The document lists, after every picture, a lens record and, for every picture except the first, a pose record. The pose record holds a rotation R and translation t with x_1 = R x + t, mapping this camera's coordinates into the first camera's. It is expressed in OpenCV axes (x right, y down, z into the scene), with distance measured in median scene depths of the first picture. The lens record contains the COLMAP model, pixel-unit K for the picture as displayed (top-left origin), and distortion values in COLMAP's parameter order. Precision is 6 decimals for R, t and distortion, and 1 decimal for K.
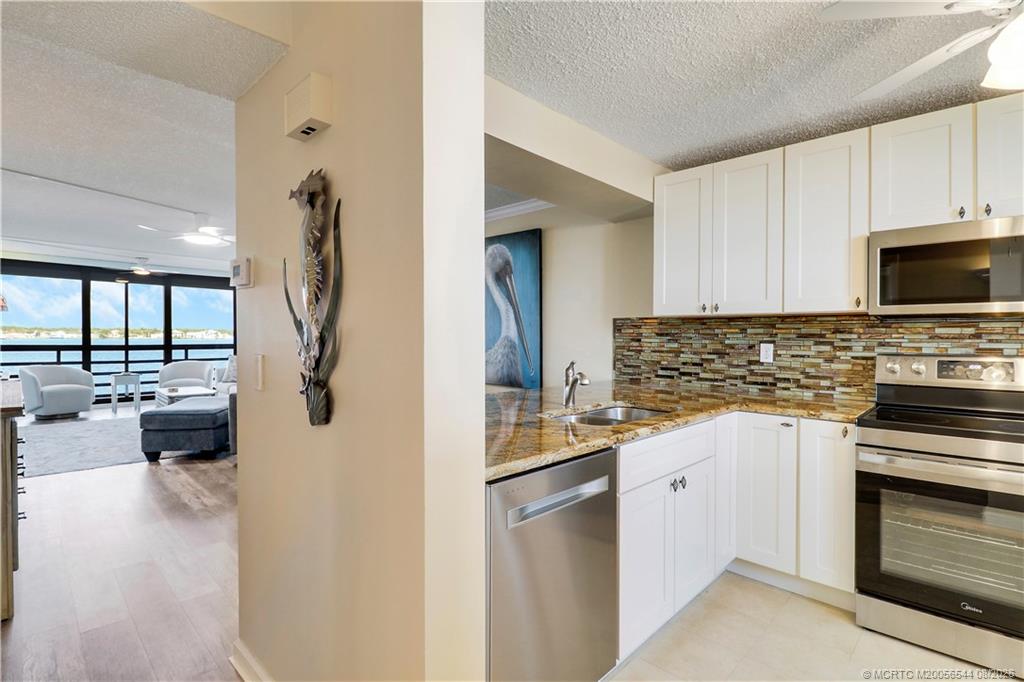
lens RADIAL K [[484.5, 0, 511.7], [0, 484.5, 342.8], [0, 0, 1]] dist [0.005469, -0.014580]
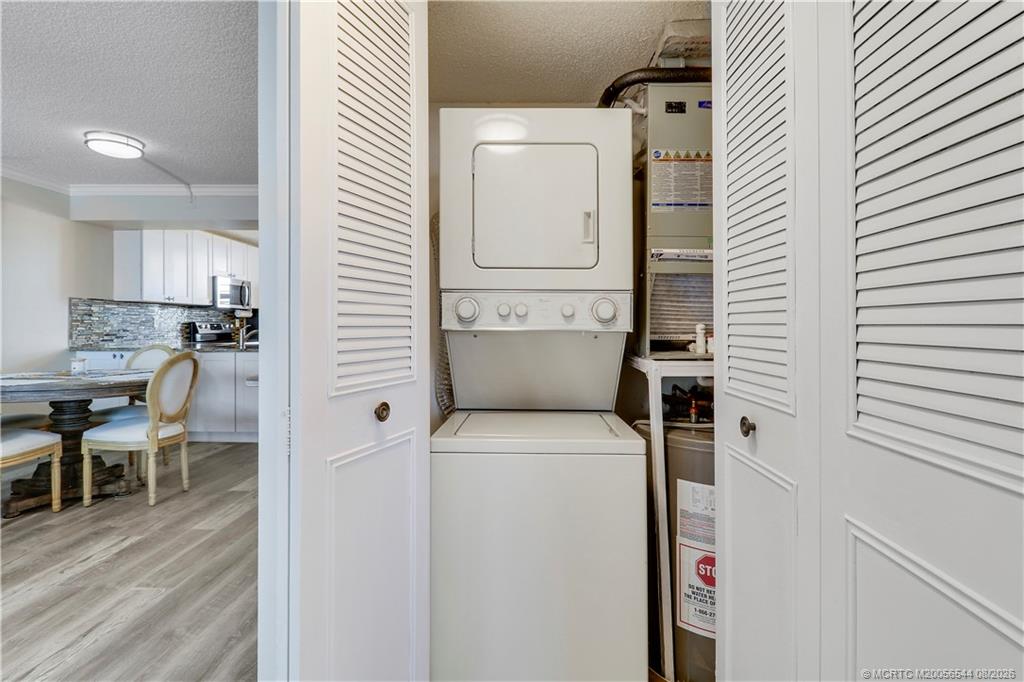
lens RADIAL K [[484.5, 0, 512.5], [0, 484.5, 333.6], [0, 0, 1]] dist [0.005469, -0.014580]
pose [[-0.673213, -0.026230, 0.738983, -1.667016], [-0.003097, 0.999462, 0.032654, -0.001858], [-0.739442, 0.019695, -0.672932, 1.121257]]
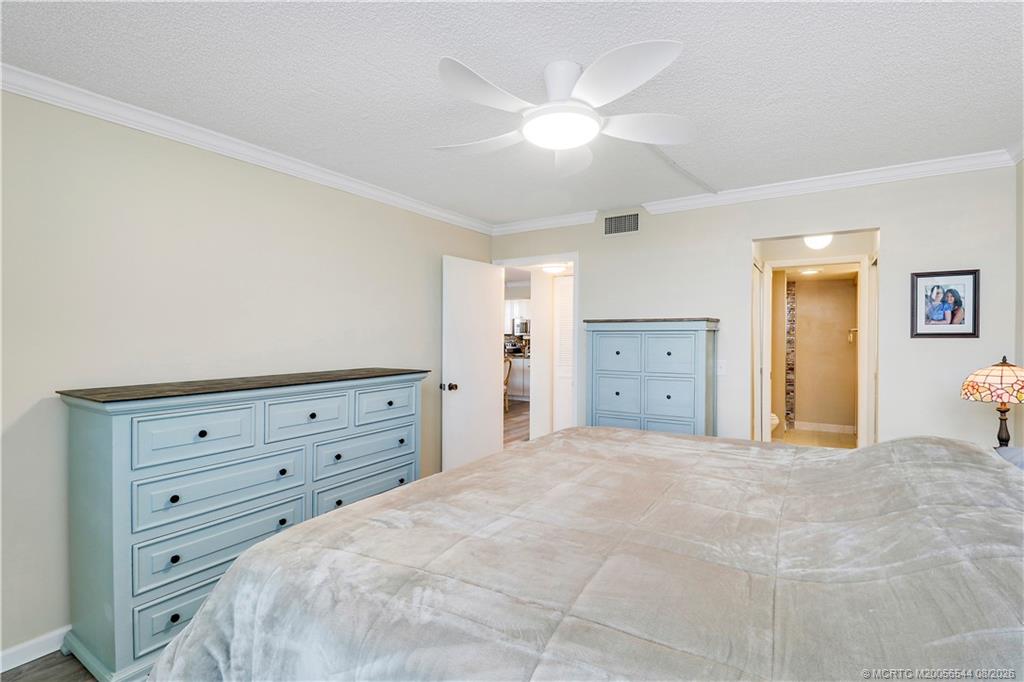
lens RADIAL K [[484.5, 0, 512.3], [0, 484.5, 338.3], [0, 0, 1]] dist [0.005469, -0.014580]
pose [[-0.194249, -0.019201, 0.980764, -3.048215], [0.006604, 0.999760, 0.020881, -0.091763], [-0.980930, 0.010533, -0.194076, 1.421389]]
